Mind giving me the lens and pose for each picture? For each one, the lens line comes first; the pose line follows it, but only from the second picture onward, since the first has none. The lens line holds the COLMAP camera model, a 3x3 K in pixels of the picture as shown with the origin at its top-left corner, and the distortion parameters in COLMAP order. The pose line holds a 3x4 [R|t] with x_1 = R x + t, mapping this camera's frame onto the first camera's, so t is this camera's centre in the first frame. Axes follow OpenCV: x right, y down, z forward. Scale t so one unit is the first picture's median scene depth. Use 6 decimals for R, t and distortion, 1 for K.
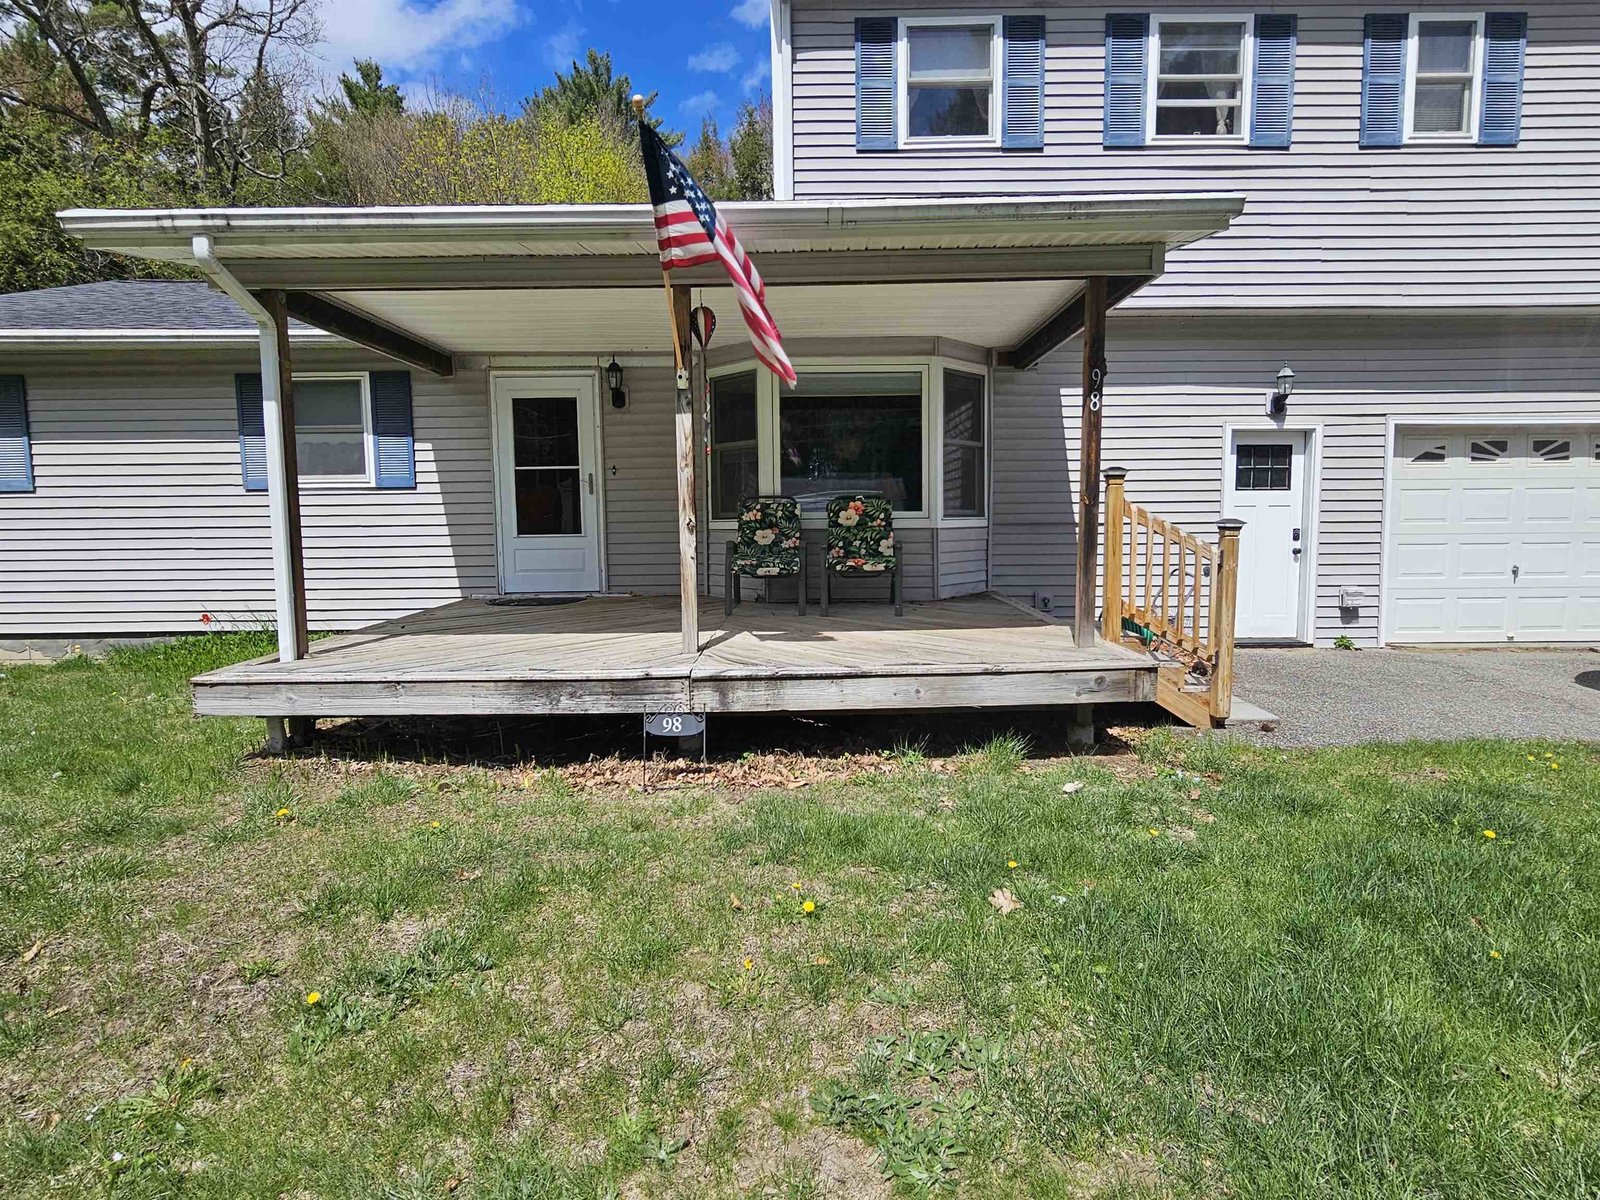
lens RADIAL K [[827.2, 0, 800.0], [0, 827.2, 600.0], [0, 0, 1]] dist [0.000991, -0.000040]
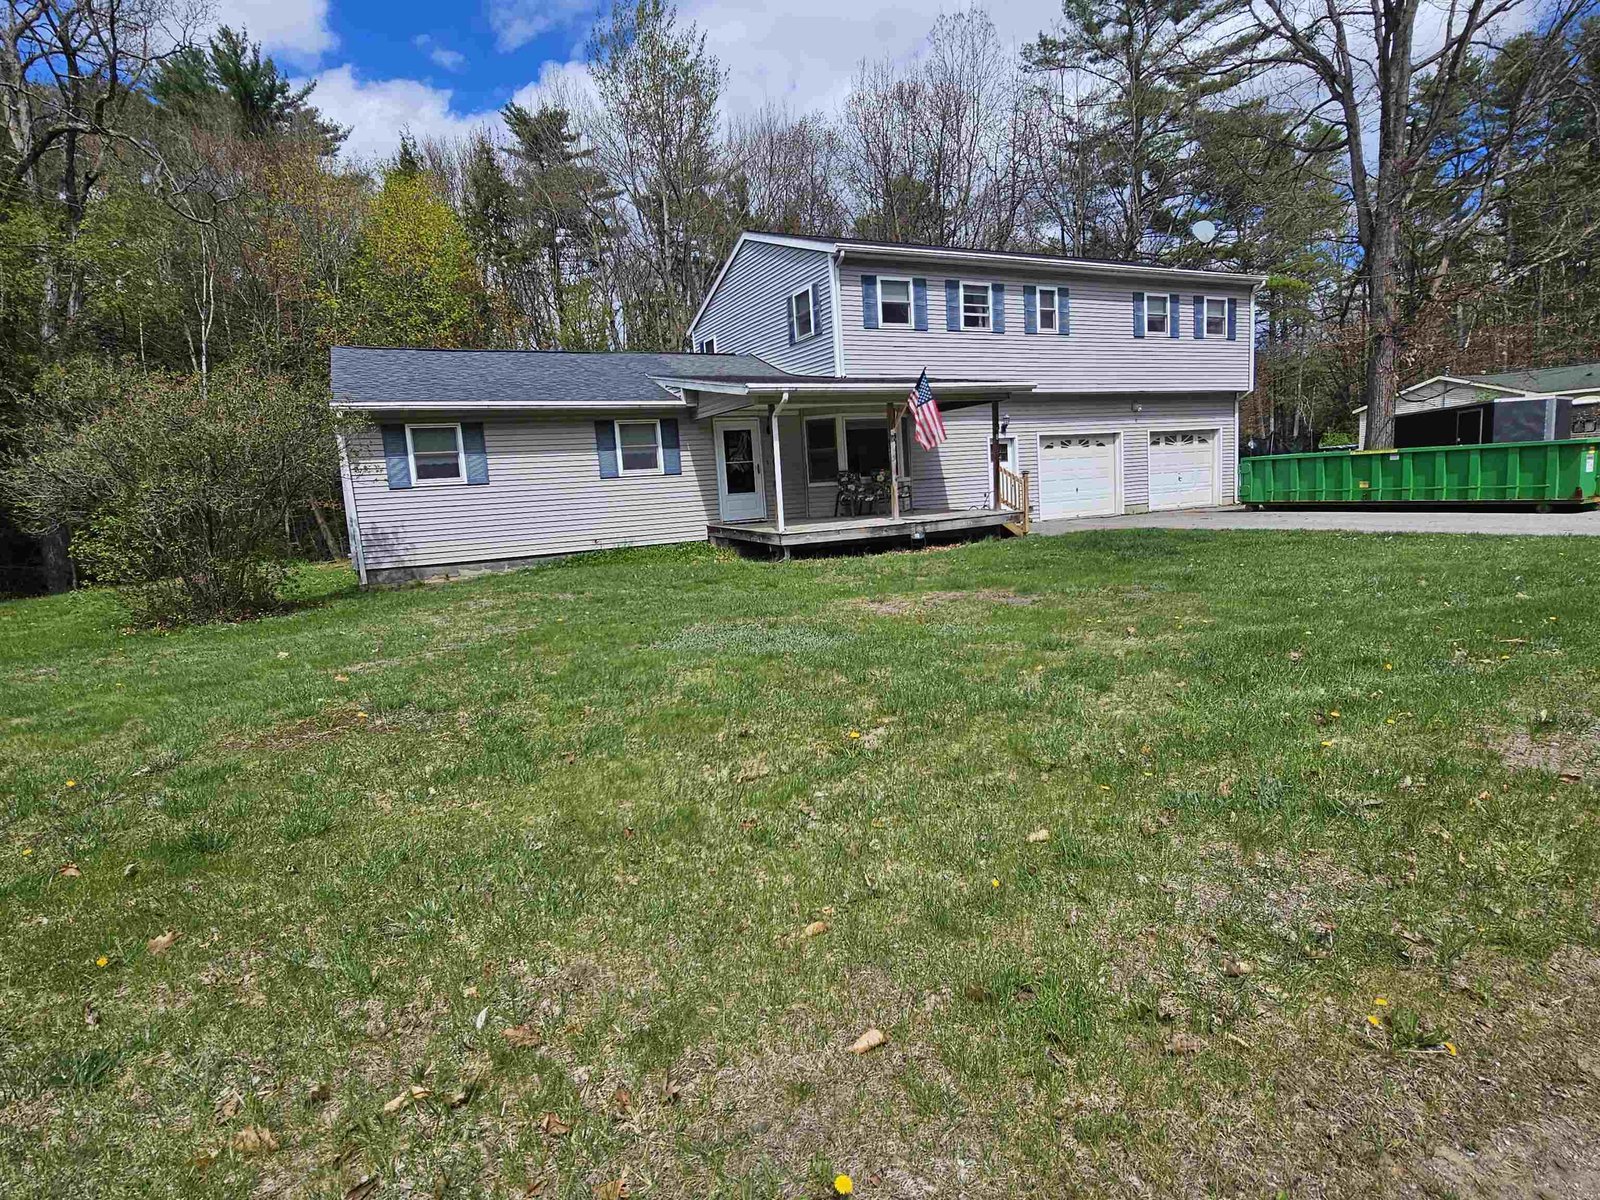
lens RADIAL K [[827.2, 0, 800.0], [0, 827.2, 600.0], [0, 0, 1]] dist [0.000991, -0.000040]
pose [[0.896906, -0.104206, 0.429769, -1.219502], [0.093690, 0.994556, 0.045622, 0.124274], [-0.432183, -0.000653, 0.901786, -1.103949]]
